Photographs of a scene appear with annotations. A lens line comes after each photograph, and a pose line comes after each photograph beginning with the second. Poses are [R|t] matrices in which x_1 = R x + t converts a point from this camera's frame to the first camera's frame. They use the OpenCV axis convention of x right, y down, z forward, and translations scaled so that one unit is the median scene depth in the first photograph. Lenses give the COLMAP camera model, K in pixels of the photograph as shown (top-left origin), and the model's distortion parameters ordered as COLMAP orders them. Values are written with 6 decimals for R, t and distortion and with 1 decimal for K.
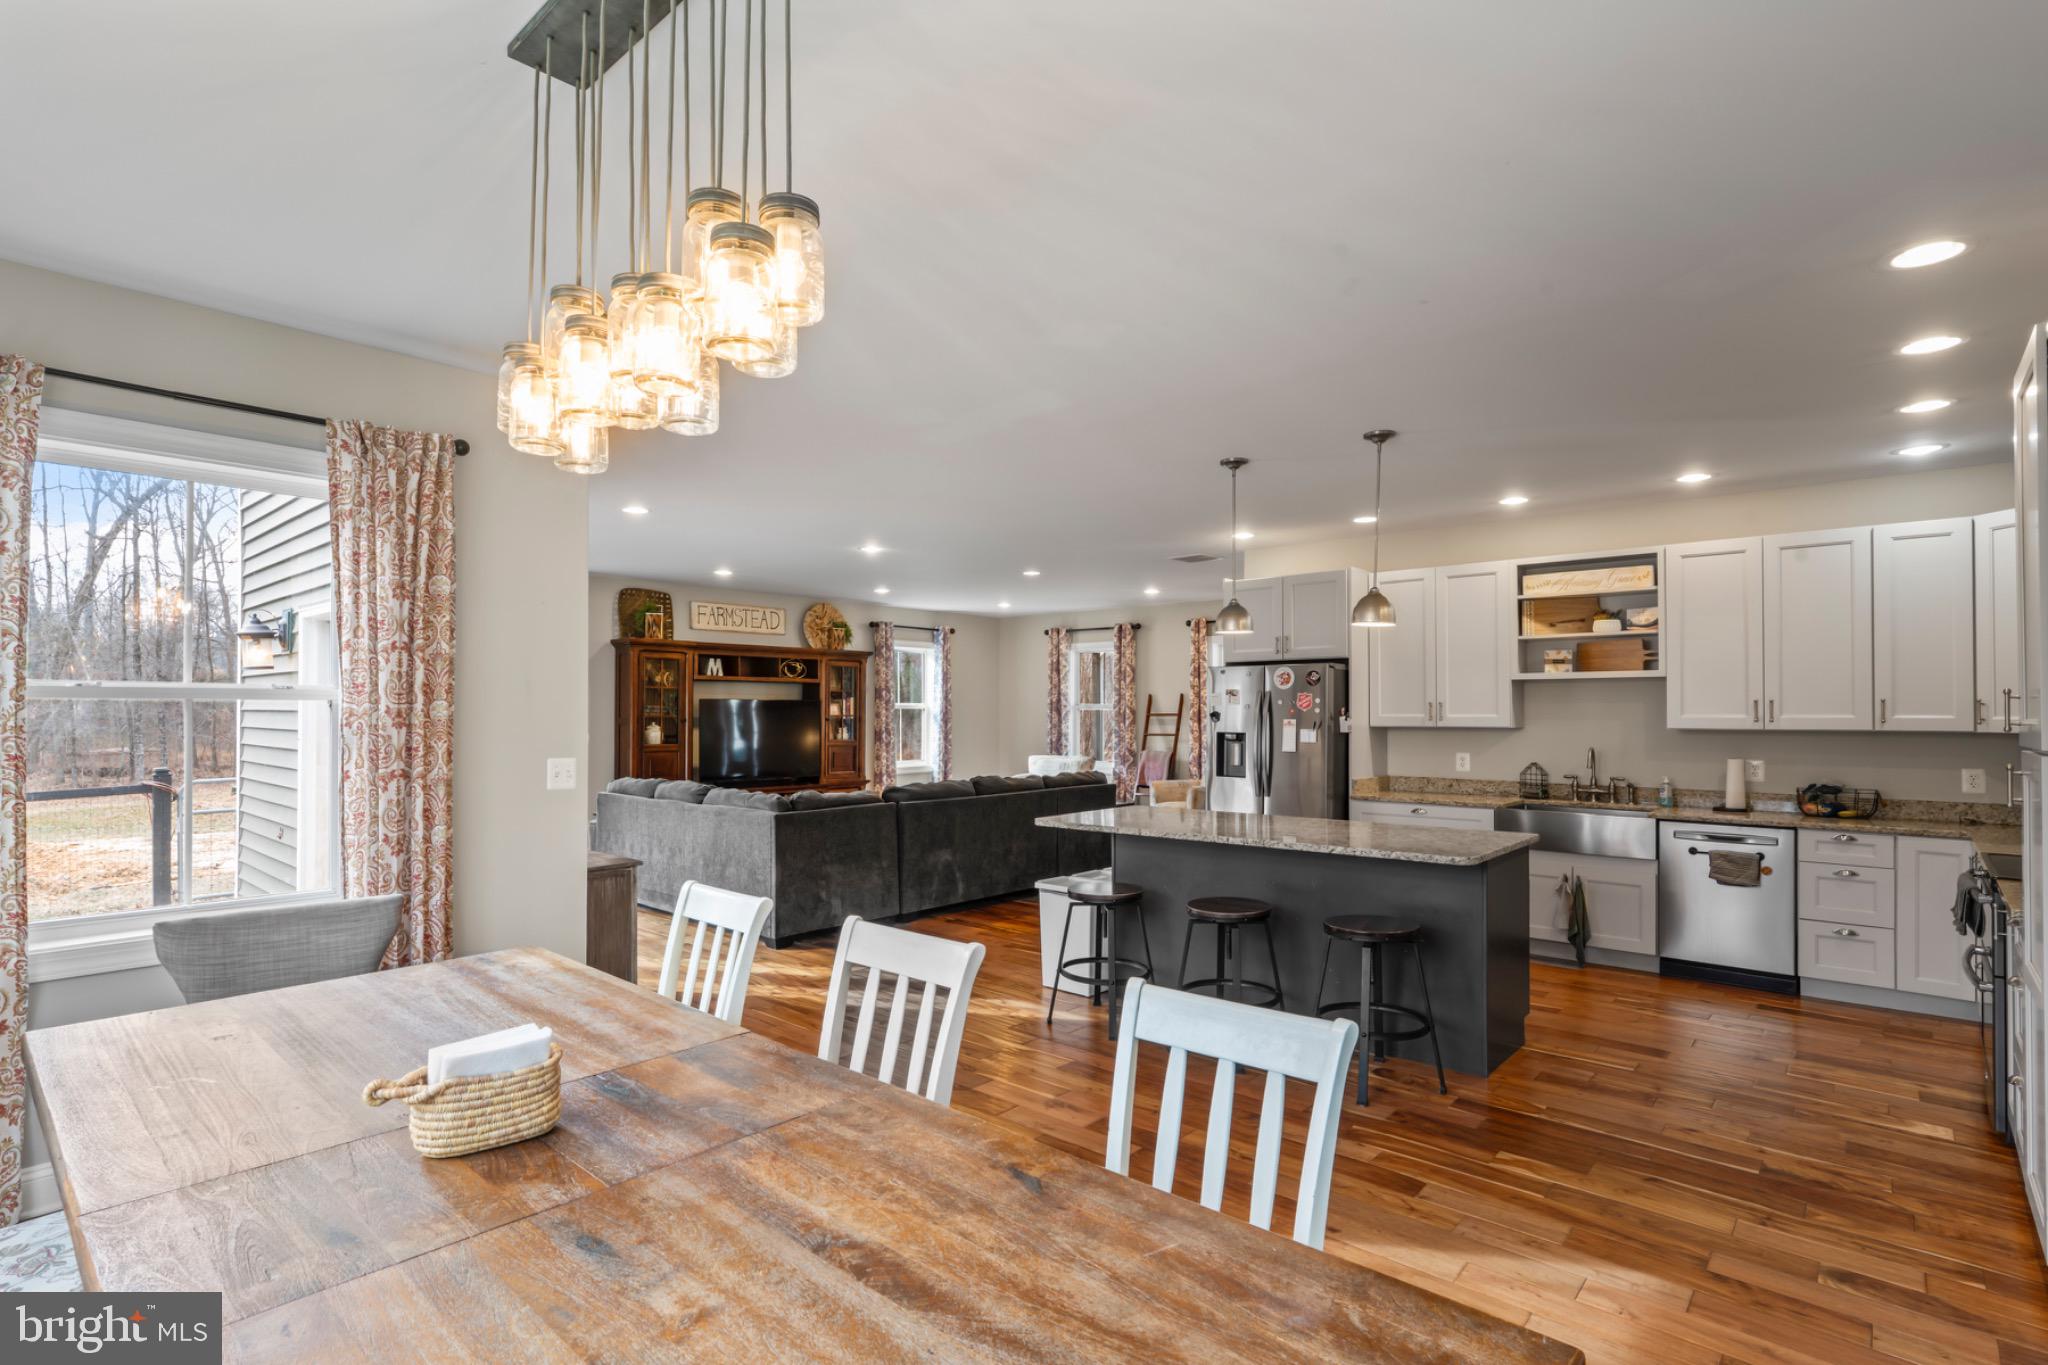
lens RADIAL K [[1003.5, 0, 1030.5], [0, 1003.5, 699.7], [0, 0, 1]] dist [-0.001575, 0.000022]
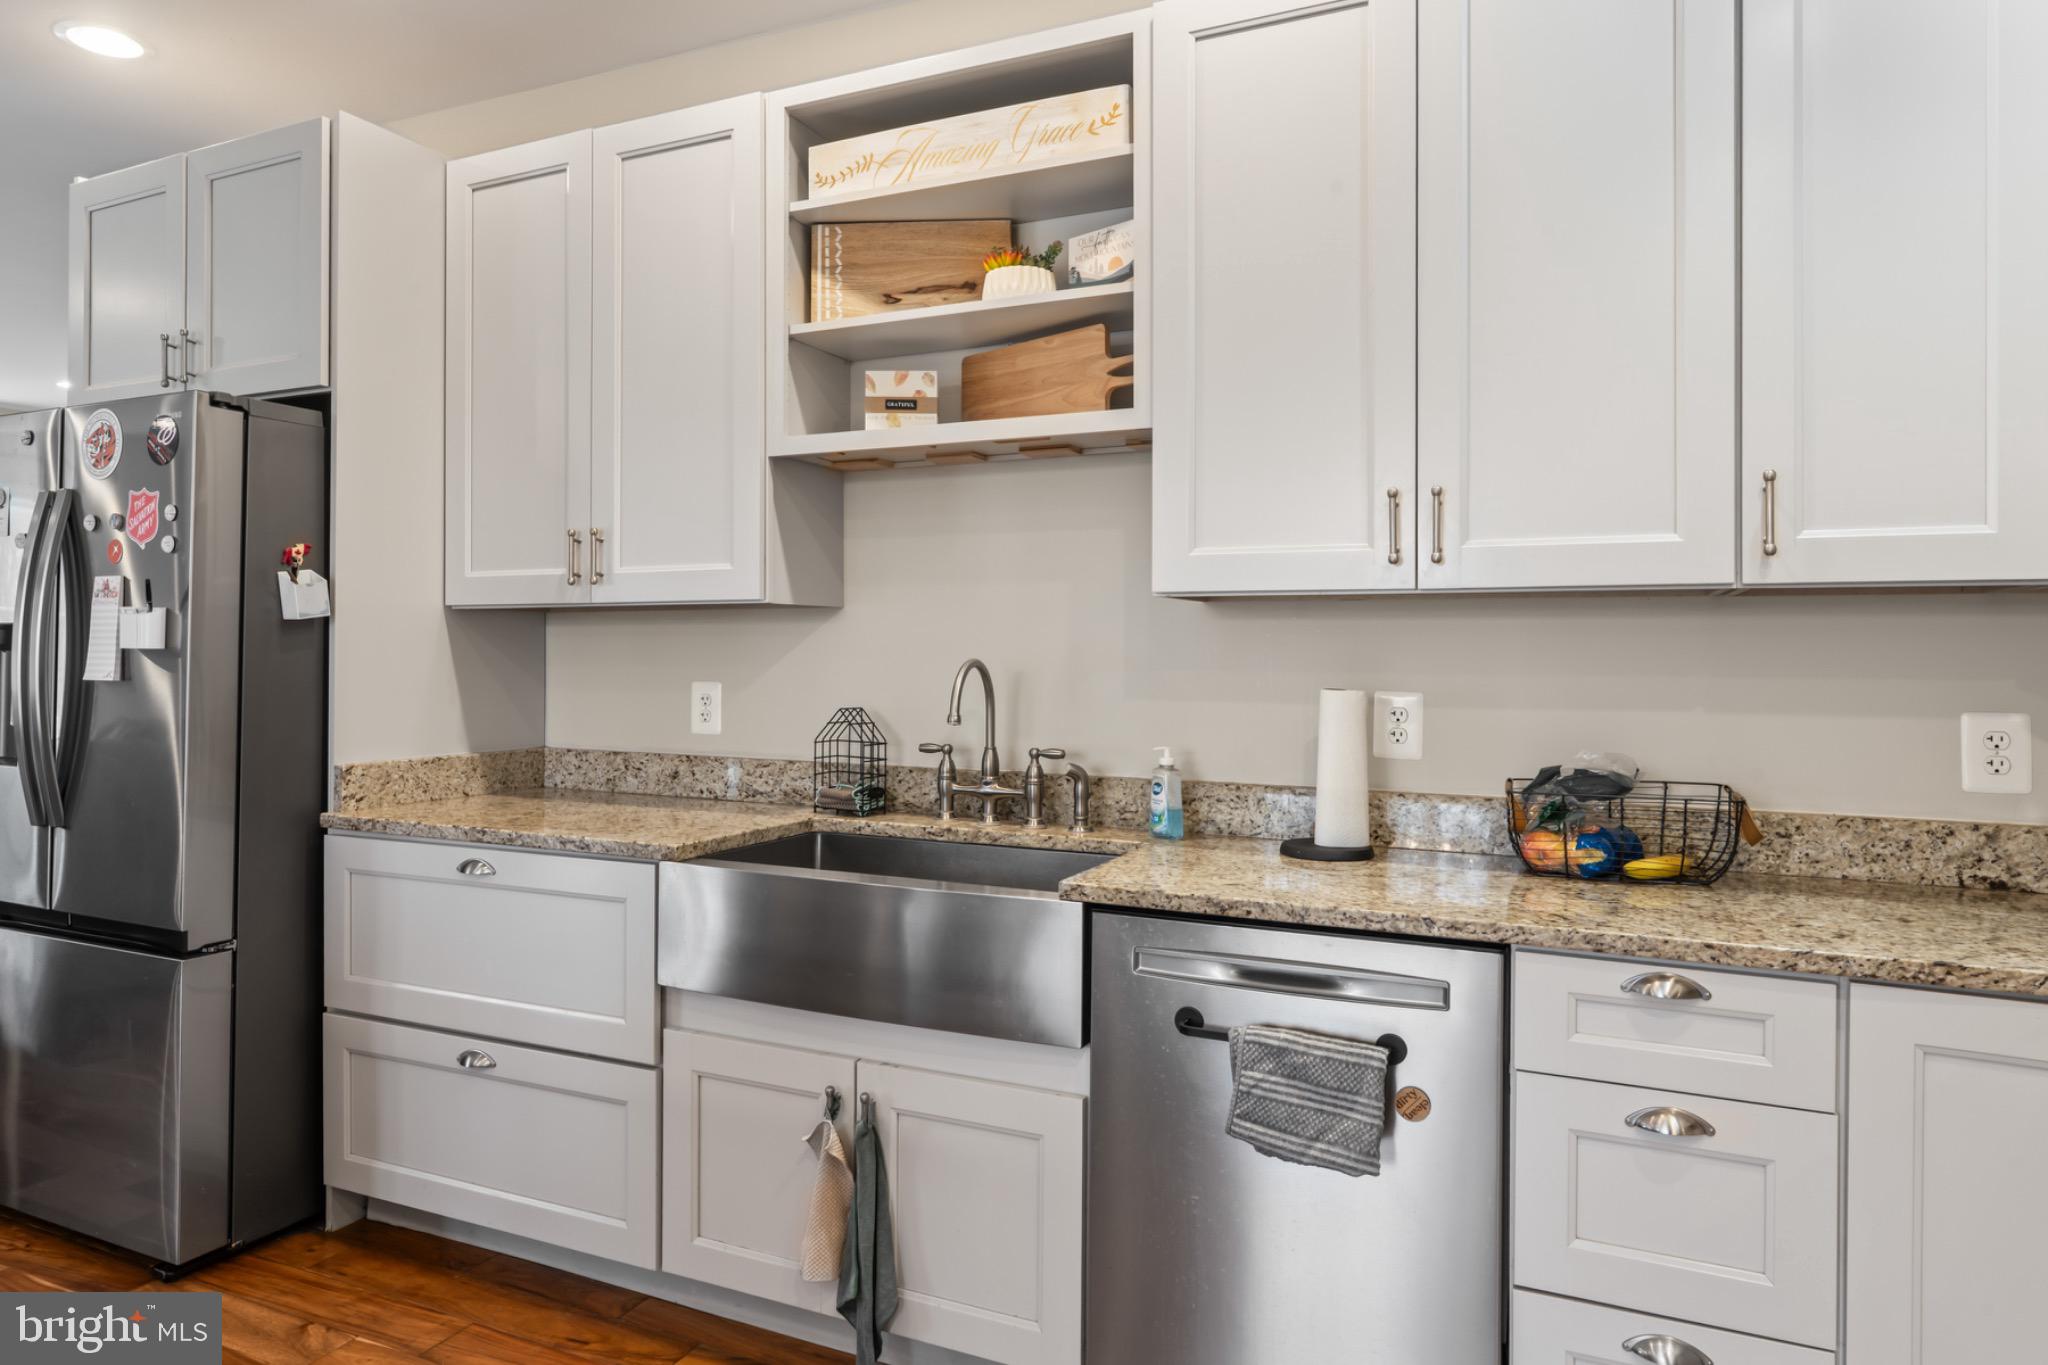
lens RADIAL K [[1239.8, 0, 1025.9], [0, 1239.8, 649.0], [0, 0, 1]] dist [-0.000900, 0.001239]
pose [[0.956539, 0.001702, 0.291598, 0.402075], [-0.005879, 0.999892, 0.013448, 0.033815], [-0.291544, -0.014577, 0.956446, 0.533577]]
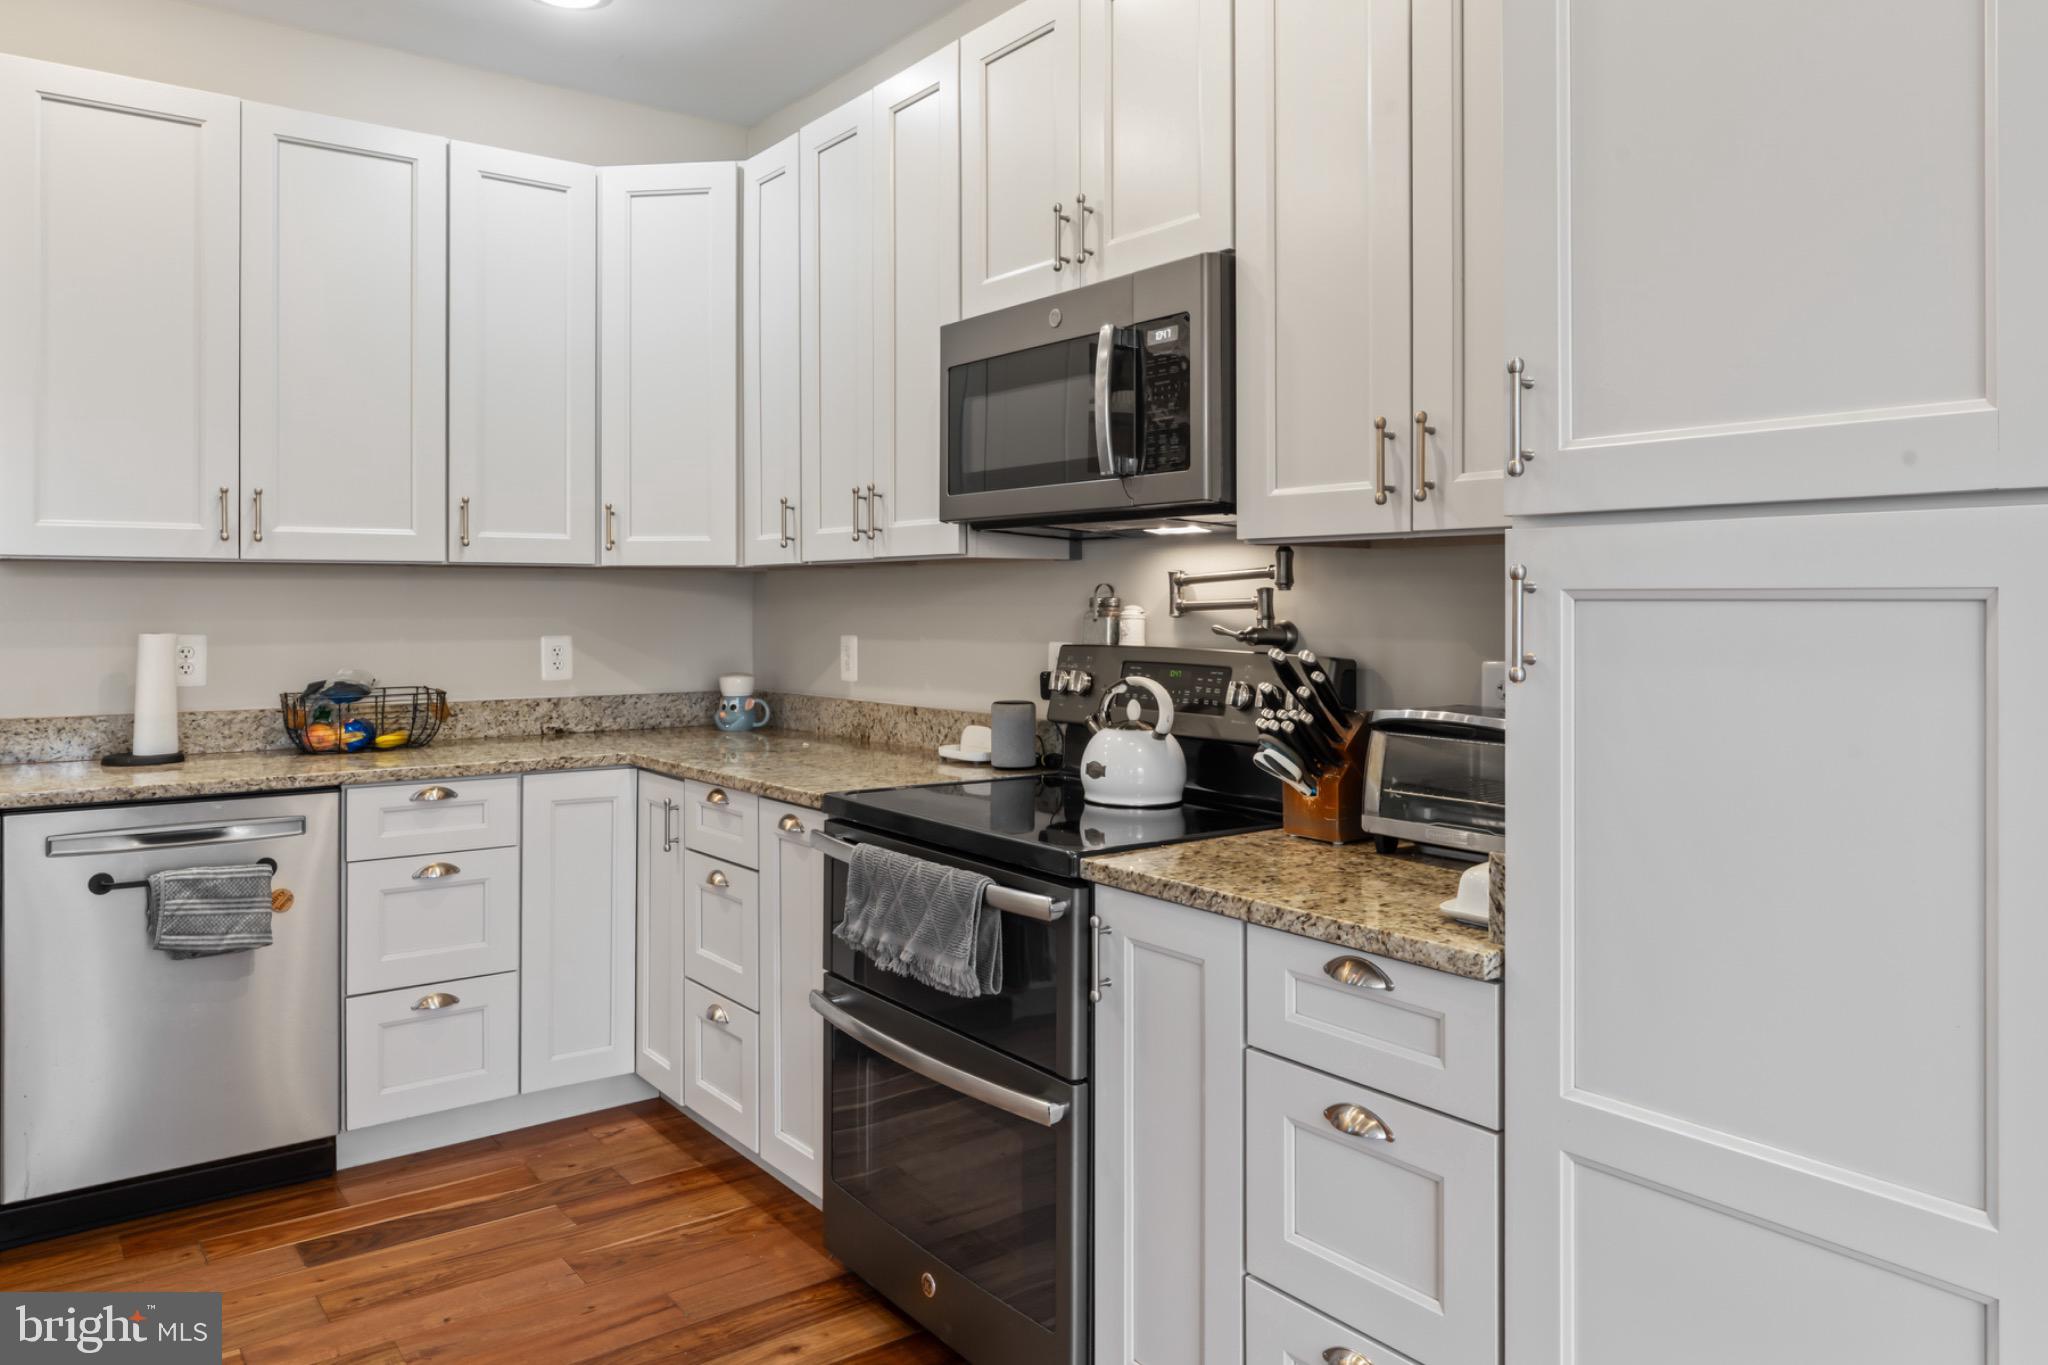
lens RADIAL K [[1393.7, 0, 1000.1], [0, 1393.7, 600.5], [0, 0, 1]] dist [0.008053, -0.001763]
pose [[0.202848, -0.002116, 0.979208, 0.175294], [-0.012139, 0.999915, 0.004676, 0.031524], [-0.979135, -0.012835, 0.202806, 0.446474]]
